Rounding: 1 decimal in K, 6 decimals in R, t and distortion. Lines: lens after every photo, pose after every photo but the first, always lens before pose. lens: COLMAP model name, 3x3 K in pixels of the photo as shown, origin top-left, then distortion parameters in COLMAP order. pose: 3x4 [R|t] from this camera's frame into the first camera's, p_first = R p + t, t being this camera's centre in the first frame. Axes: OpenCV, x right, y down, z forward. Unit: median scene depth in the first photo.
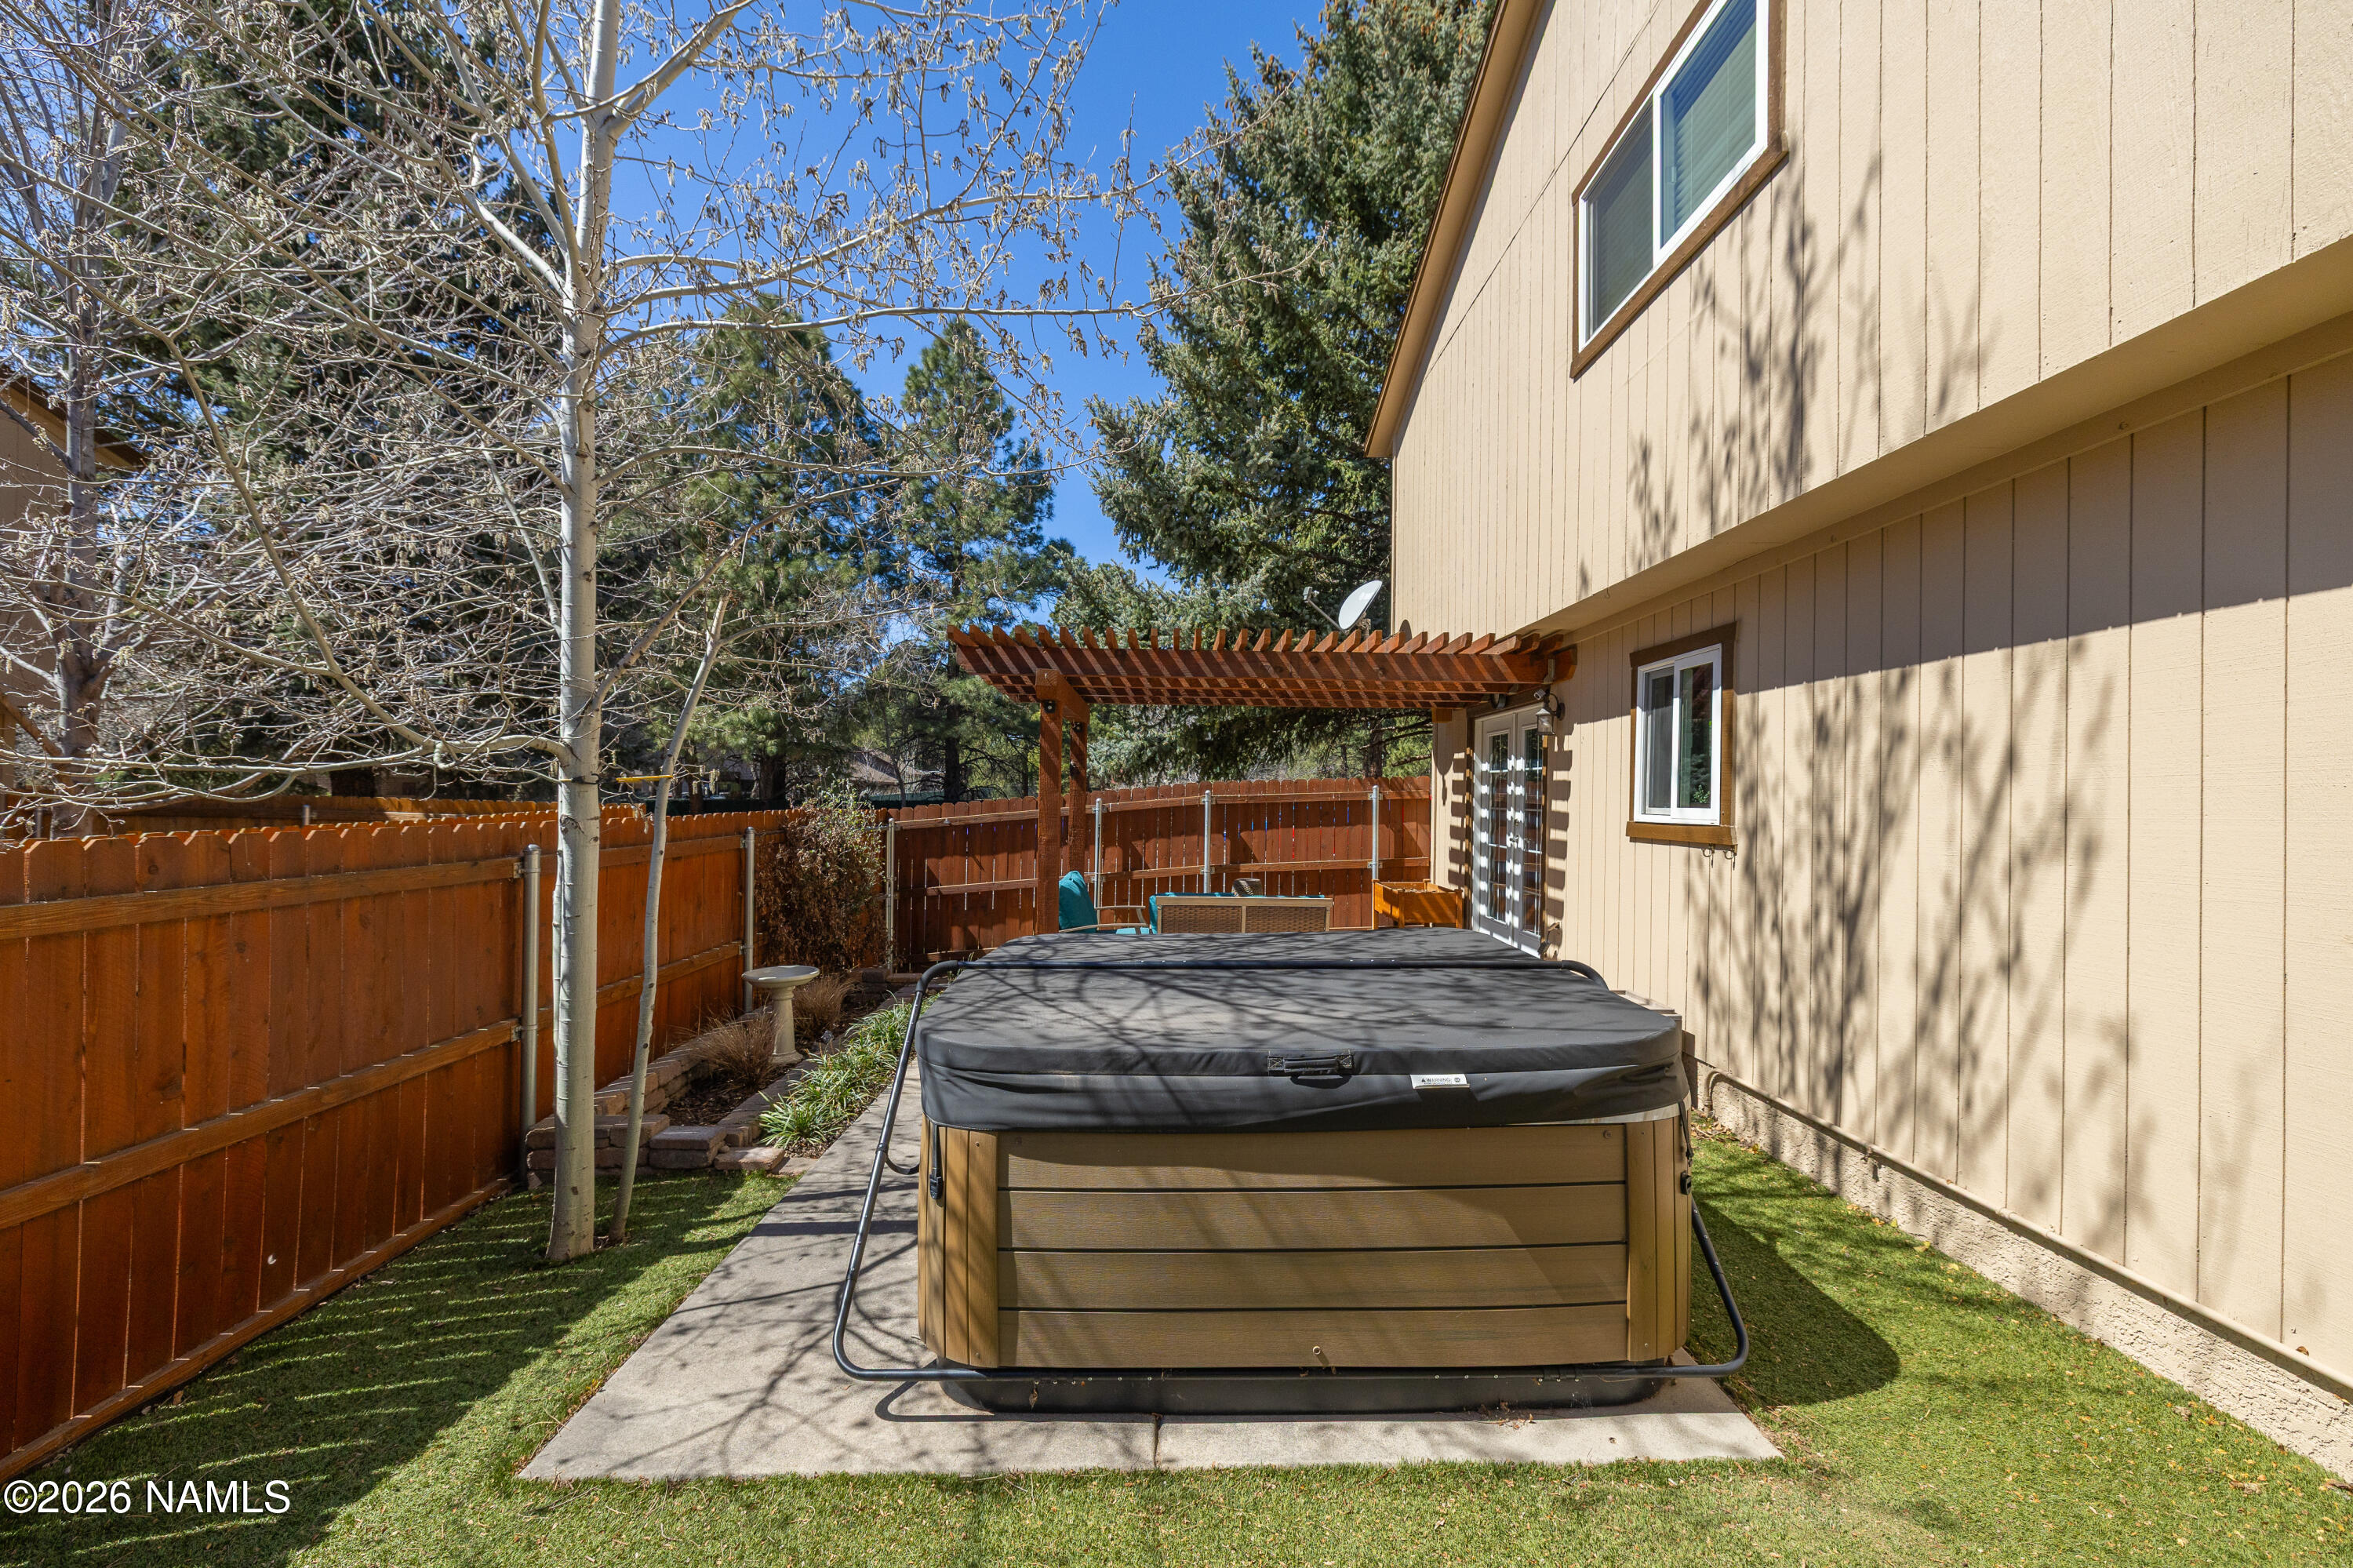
lens RADIAL K [[1008.0, 0, 1176.5], [0, 1008.0, 784.0], [0, 0, 1]] dist [-0.001053, 0.000024]
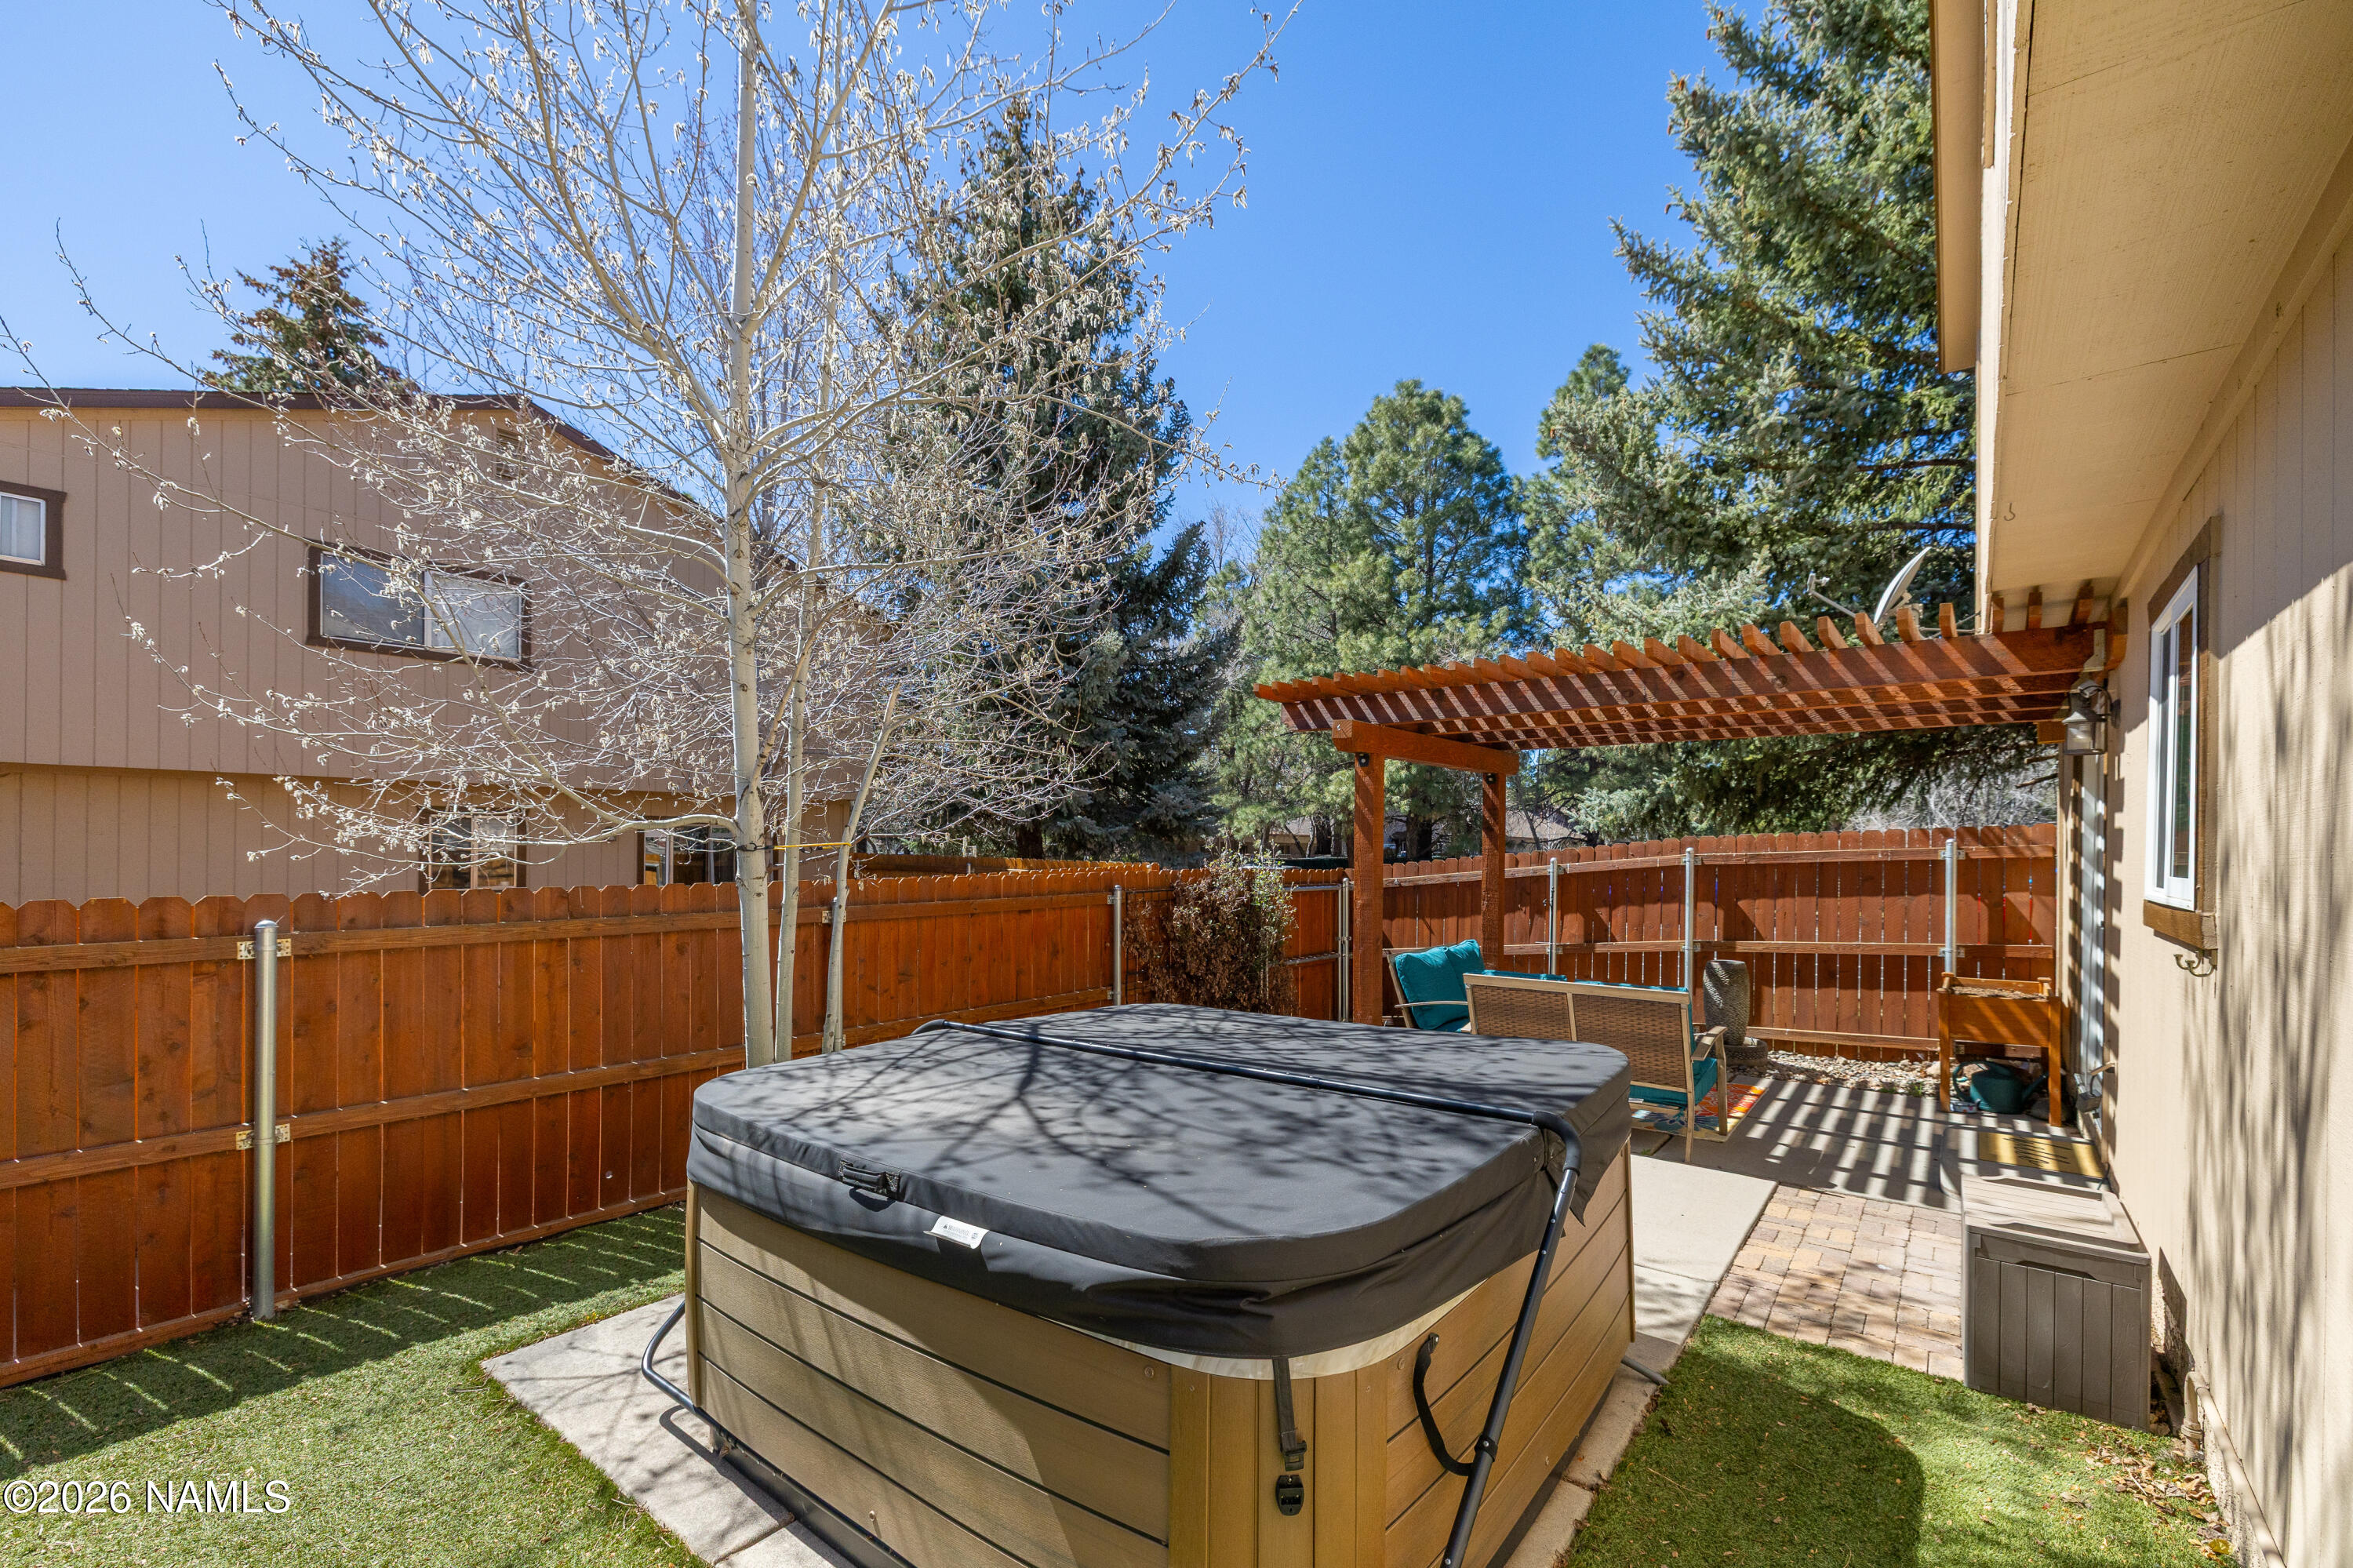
lens RADIAL K [[996.1, 0, 1186.3], [0, 996.1, 837.8], [0, 0, 1]] dist [0.000233, -0.000088]
pose [[0.779984, -0.013588, -0.625651, 0.539841], [0.011520, 0.999907, -0.007355, -0.000875], [0.625693, -0.001471, 0.780068, 0.312515]]
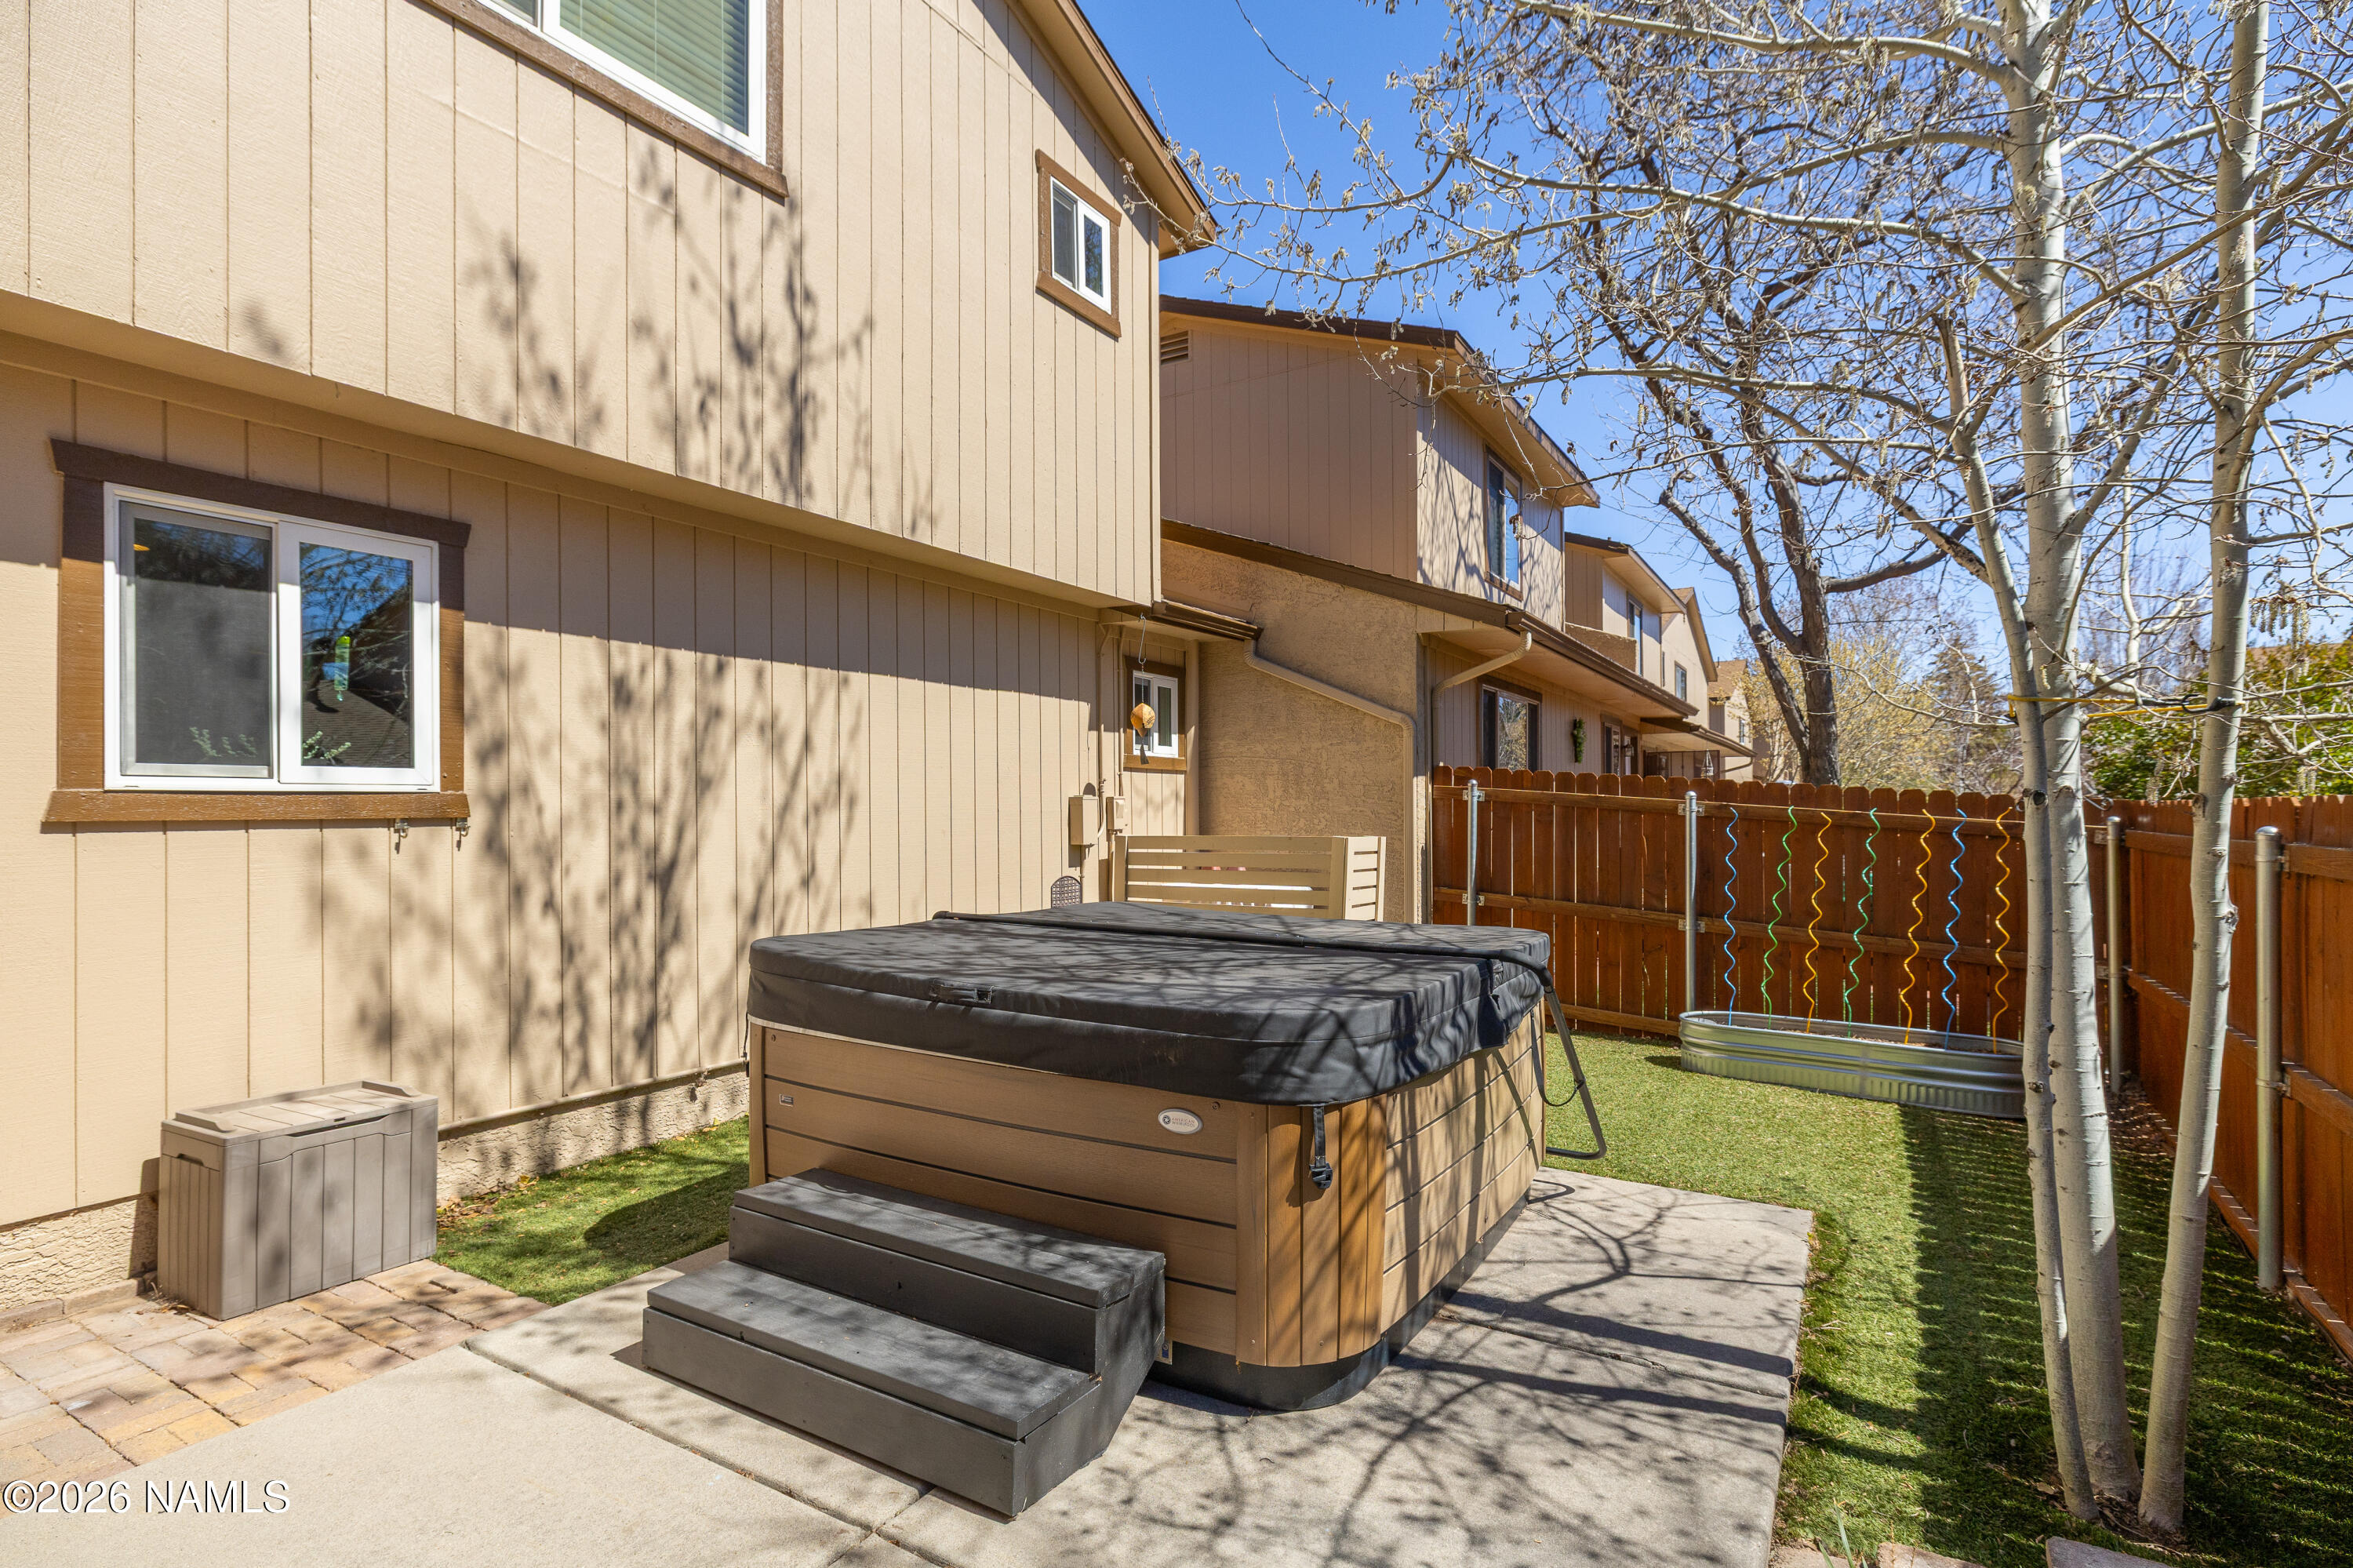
lens RADIAL K [[1144.1, 0, 1196.5], [0, 1144.1, 803.6], [0, 0, 1]] dist [-0.000246, -0.000255]
pose [[-0.856428, -0.007502, 0.516212, -0.424659], [-0.015591, 0.999814, -0.011336, 0.059510], [-0.516031, -0.017757, -0.856386, 1.691647]]
